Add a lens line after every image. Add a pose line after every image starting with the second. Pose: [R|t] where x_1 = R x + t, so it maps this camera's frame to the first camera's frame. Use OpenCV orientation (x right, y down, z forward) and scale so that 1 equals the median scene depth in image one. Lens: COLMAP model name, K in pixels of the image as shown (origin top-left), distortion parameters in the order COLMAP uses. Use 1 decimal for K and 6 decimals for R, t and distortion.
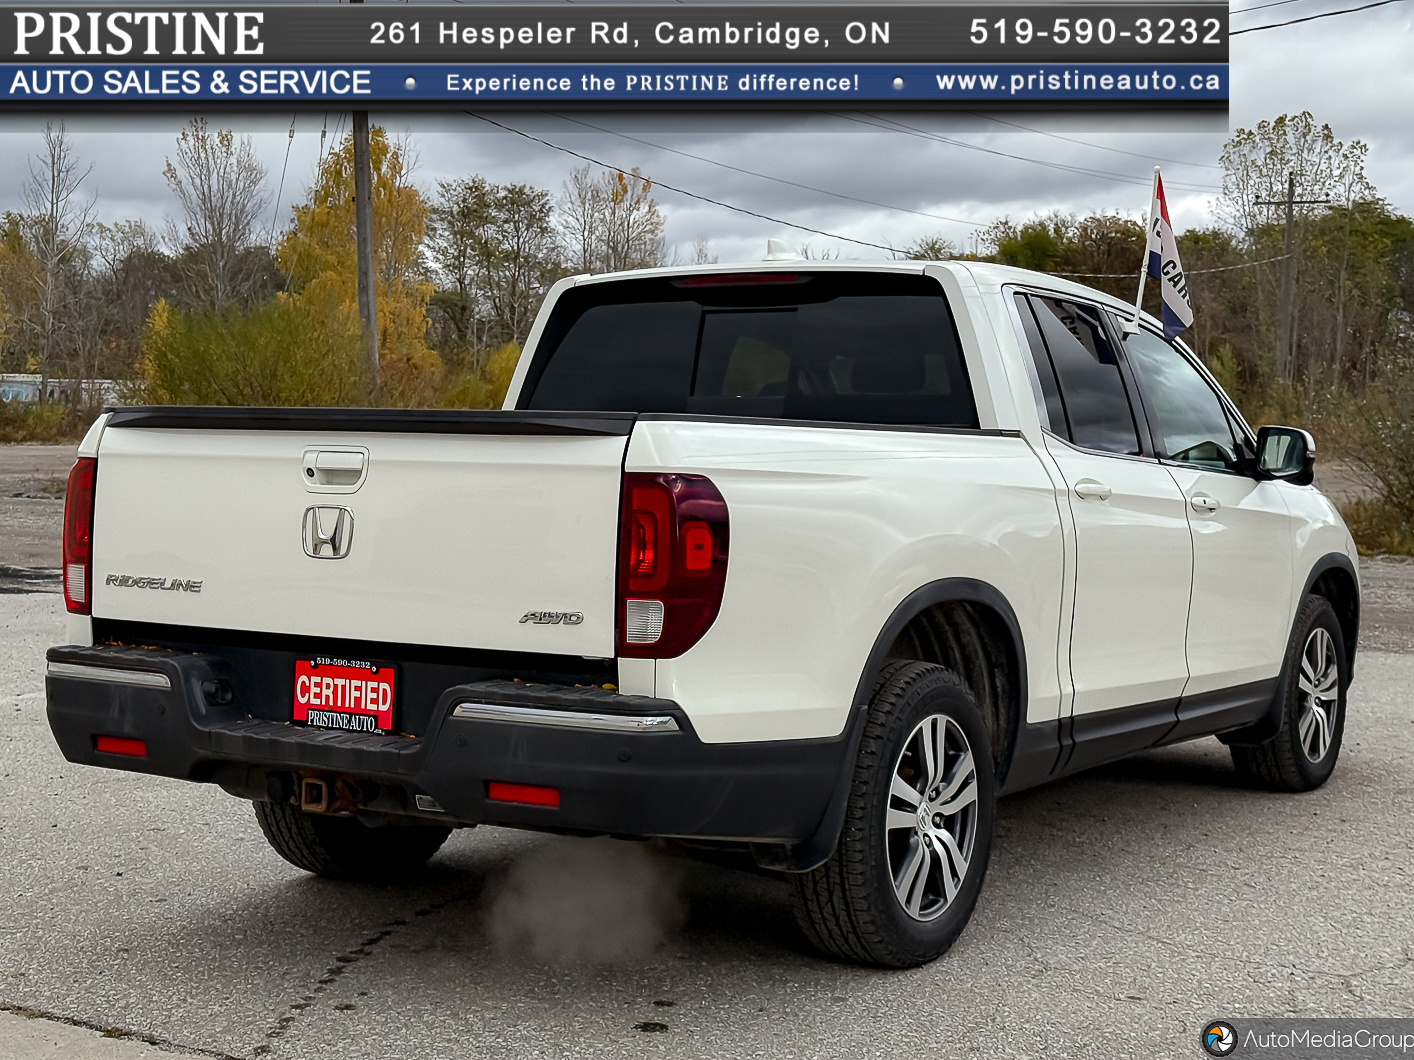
lens RADIAL K [[2250.8, 0, 775.7], [0, 2250.8, 527.8], [0, 0, 1]] dist [0.038616, 0.035432]
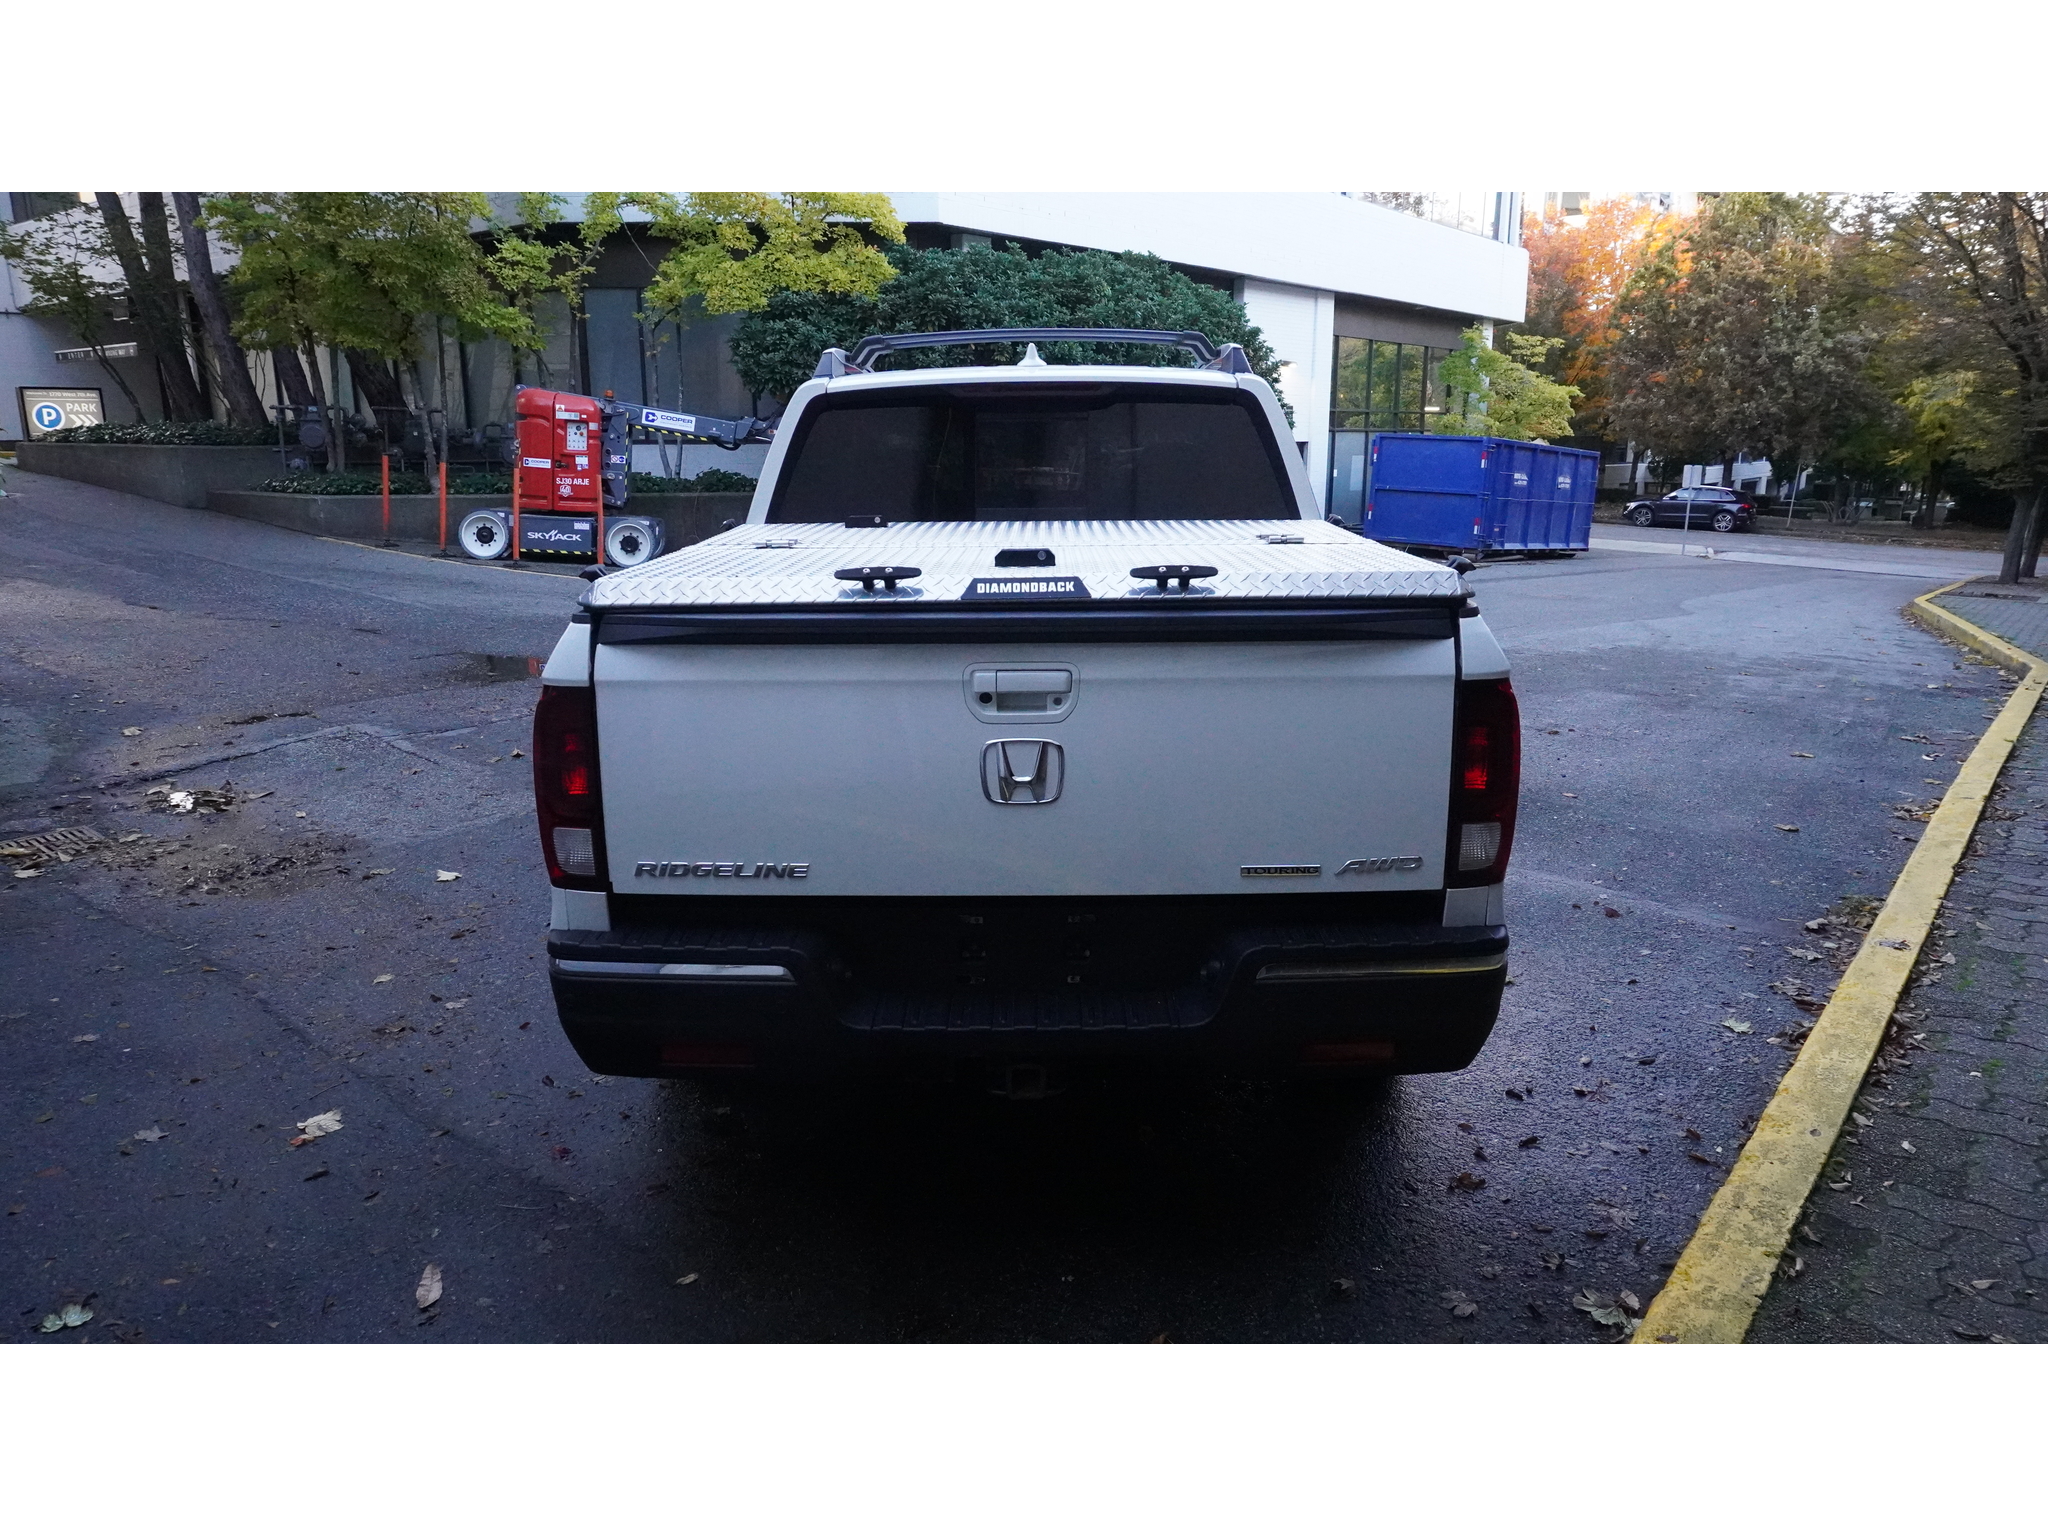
lens RADIAL K [[1407.8, 0, 1024.0], [0, 1407.8, 768.0], [0, 0, 1]] dist [-0.043178, 0.024701]
pose [[0.867648, -0.146603, 0.475074, -0.428391], [0.046963, 0.975432, 0.215237, -0.104631], [-0.494957, -0.164438, 0.853216, 0.569632]]
